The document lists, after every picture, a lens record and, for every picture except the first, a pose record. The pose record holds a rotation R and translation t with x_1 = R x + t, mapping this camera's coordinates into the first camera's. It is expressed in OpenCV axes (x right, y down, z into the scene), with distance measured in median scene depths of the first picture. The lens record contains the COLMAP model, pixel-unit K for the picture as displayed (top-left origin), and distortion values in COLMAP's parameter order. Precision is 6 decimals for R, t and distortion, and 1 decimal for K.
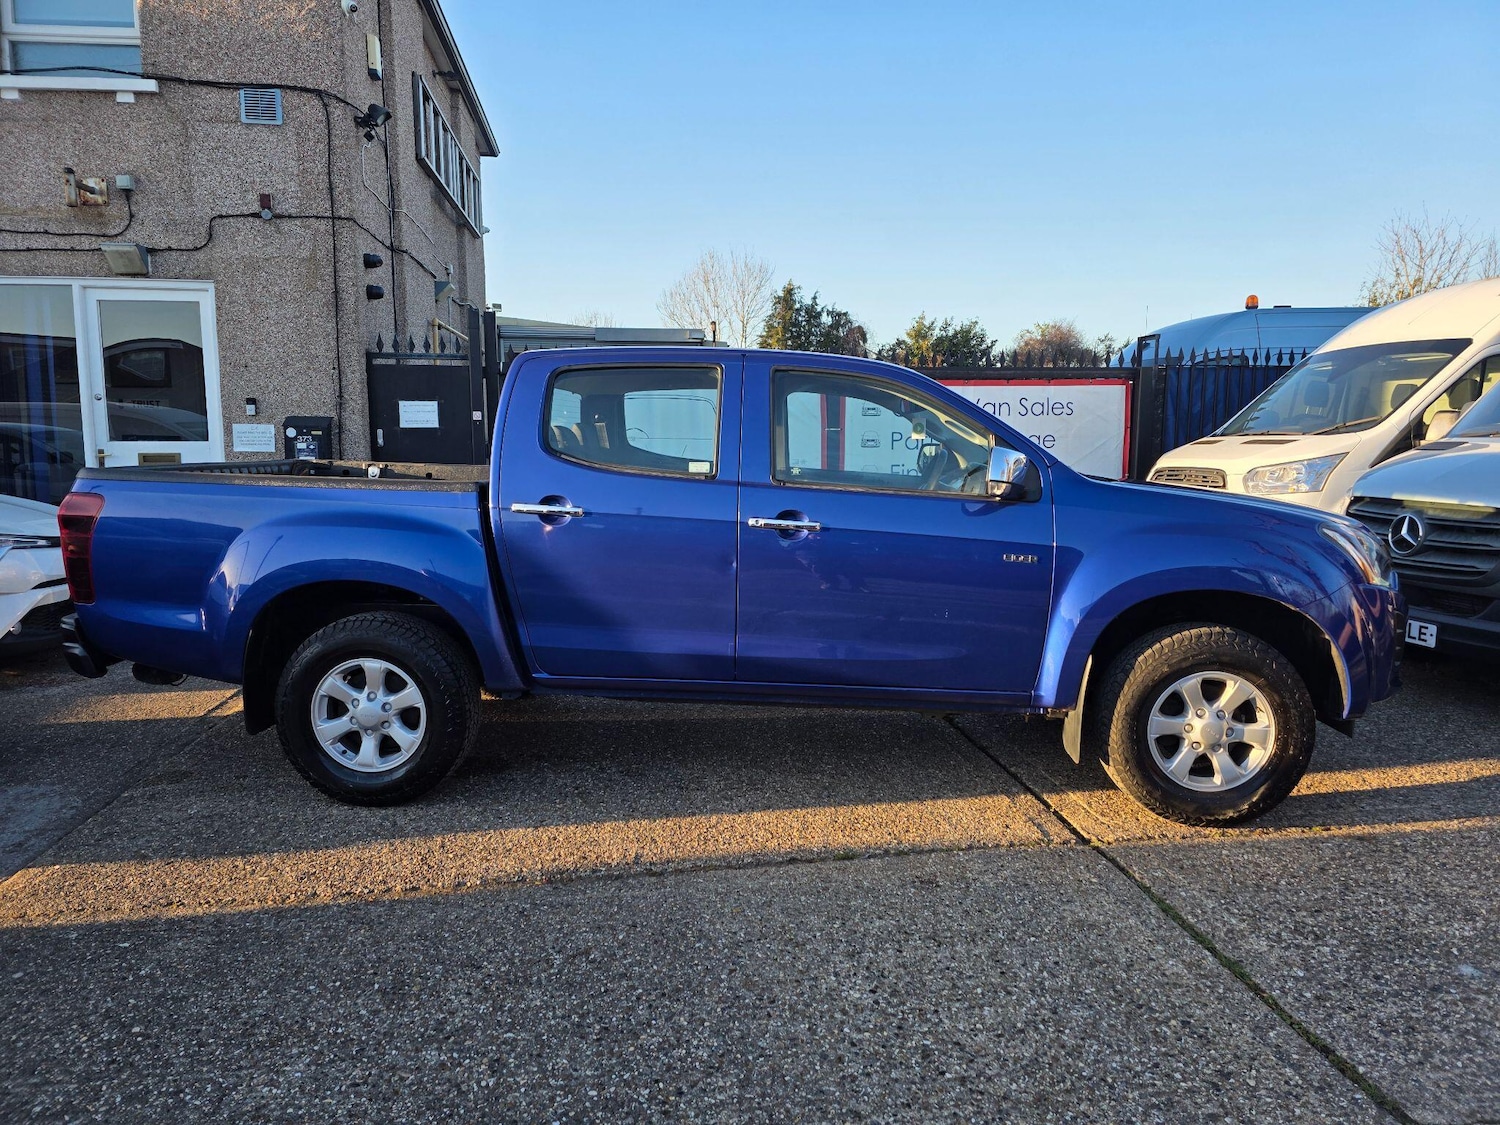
lens RADIAL K [[992.1, 0, 751.6], [0, 992.1, 563.3], [0, 0, 1]] dist [0.037559, -0.040092]
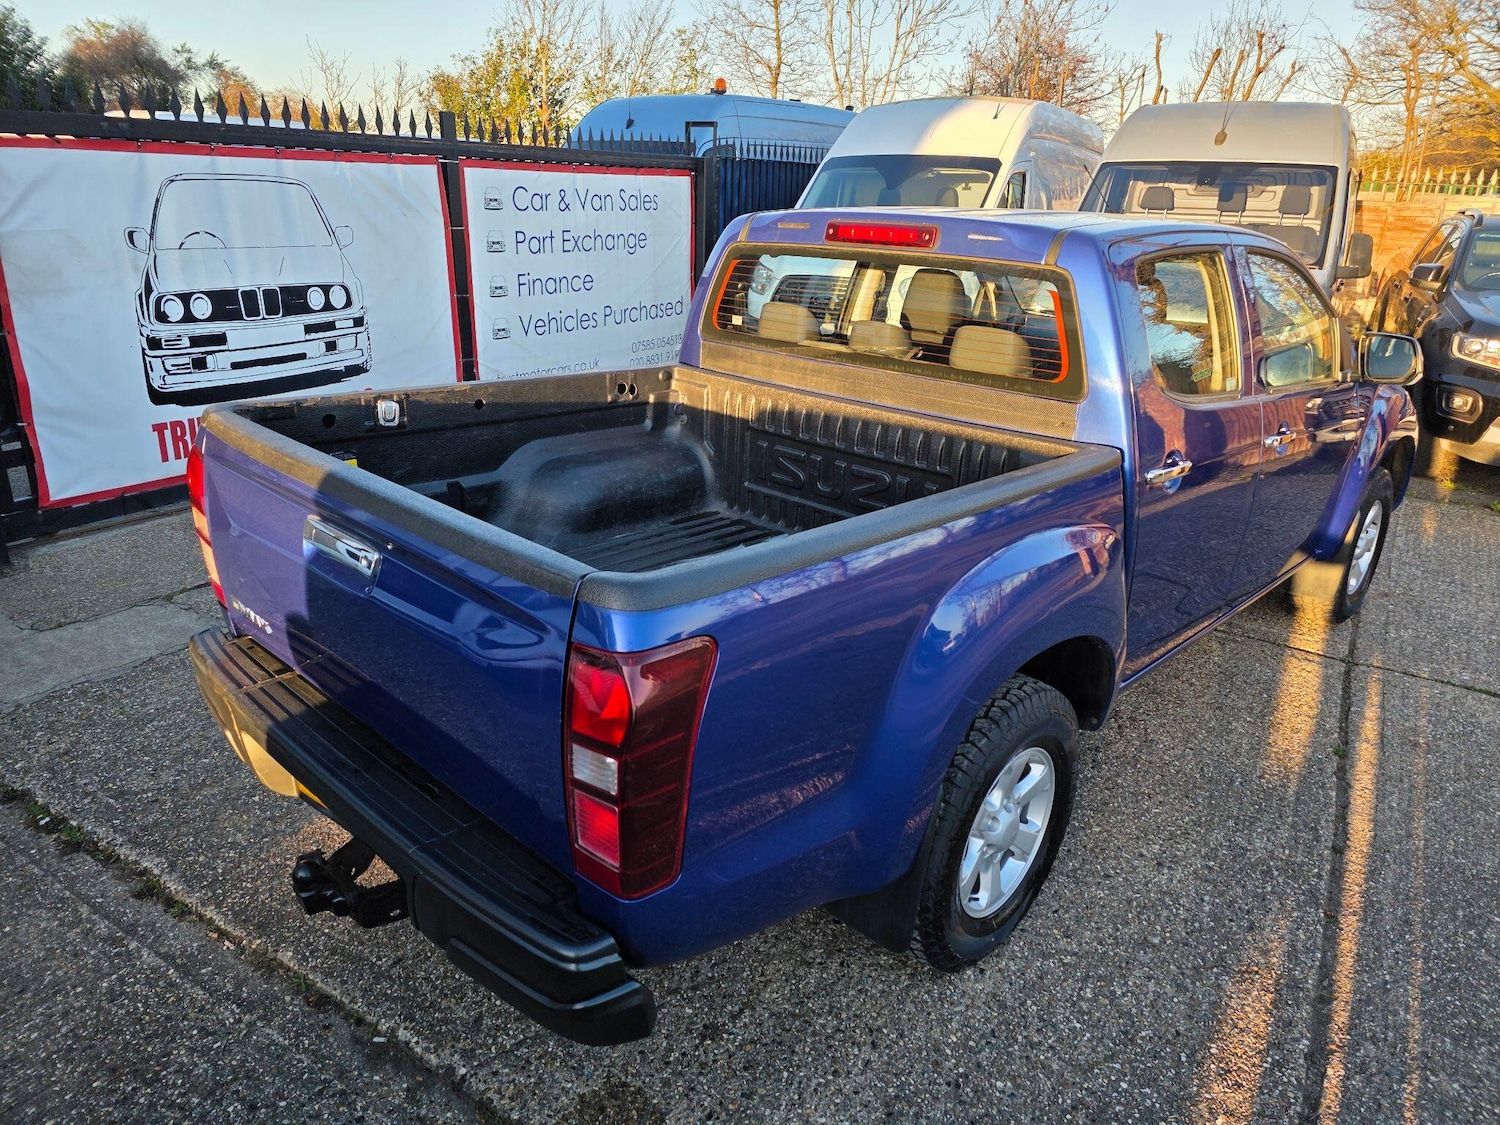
lens RADIAL K [[1004.8, 0, 743.9], [0, 1004.8, 543.6], [0, 0, 1]] dist [0.067097, -0.072859]
pose [[0.645949, -0.236586, 0.725794, -0.446330], [0.065625, 0.964453, 0.255976, -0.098928], [-0.760555, -0.117717, 0.638513, 0.352102]]
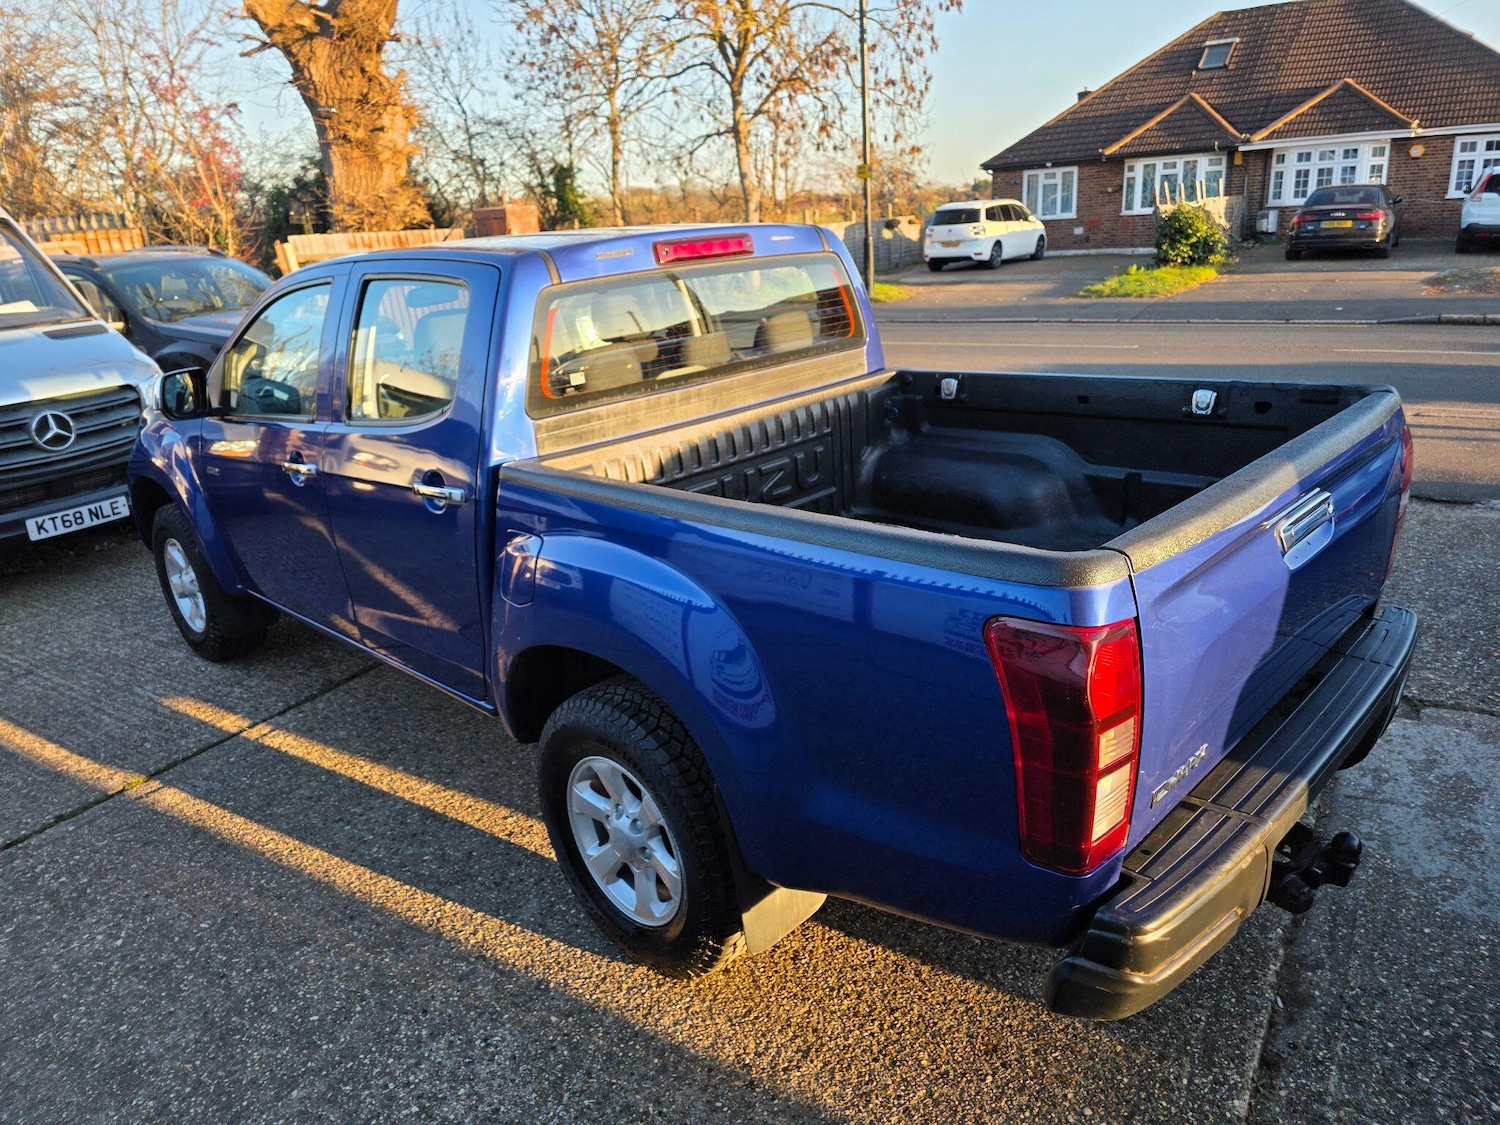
lens RADIAL K [[1004.8, 0, 739.1], [0, 1004.8, 552.2], [0, 0, 1]] dist [0.067097, -0.072859]
pose [[-0.750333, -0.164117, 0.640364, -0.386874], [0.147149, 0.902924, 0.403827, -0.157098], [-0.644474, 0.397234, -0.653344, 0.843305]]
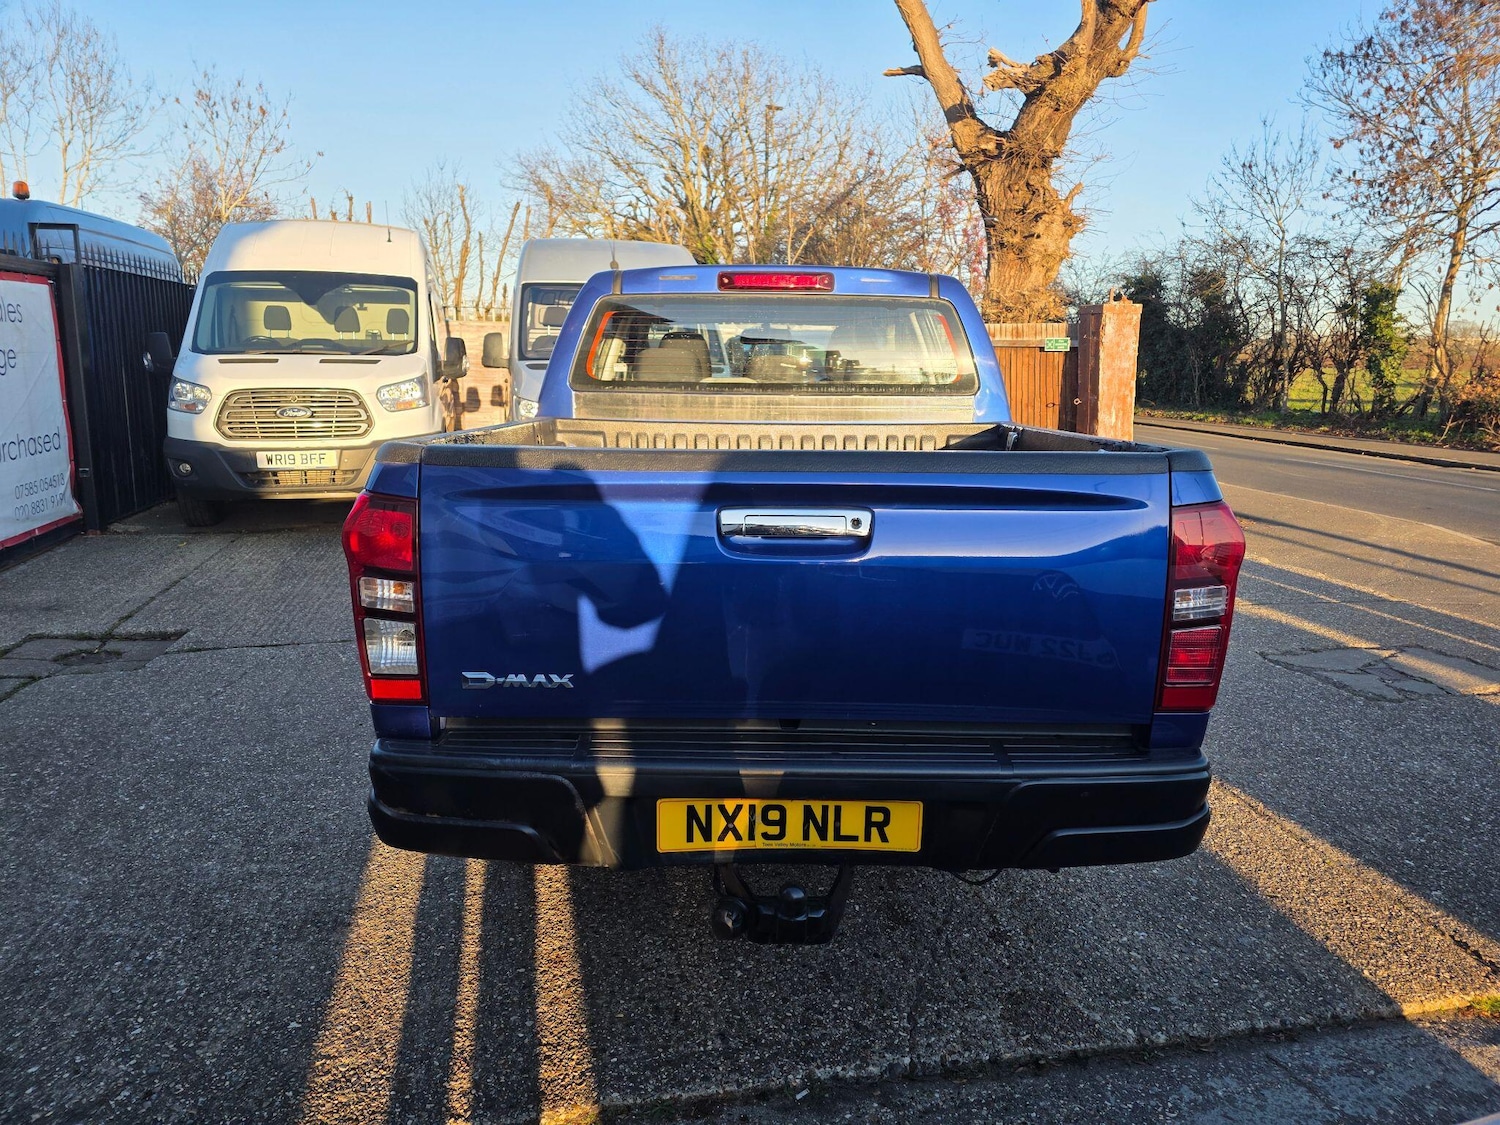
lens RADIAL K [[1004.8, 0, 753.8], [0, 1004.8, 536.0], [0, 0, 1]] dist [0.067097, -0.072859]
pose [[-0.067064, -0.175603, 0.982174, -0.565342], [0.111794, 0.976869, 0.182288, -0.083098], [-0.991466, 0.122026, -0.045881, 0.606257]]
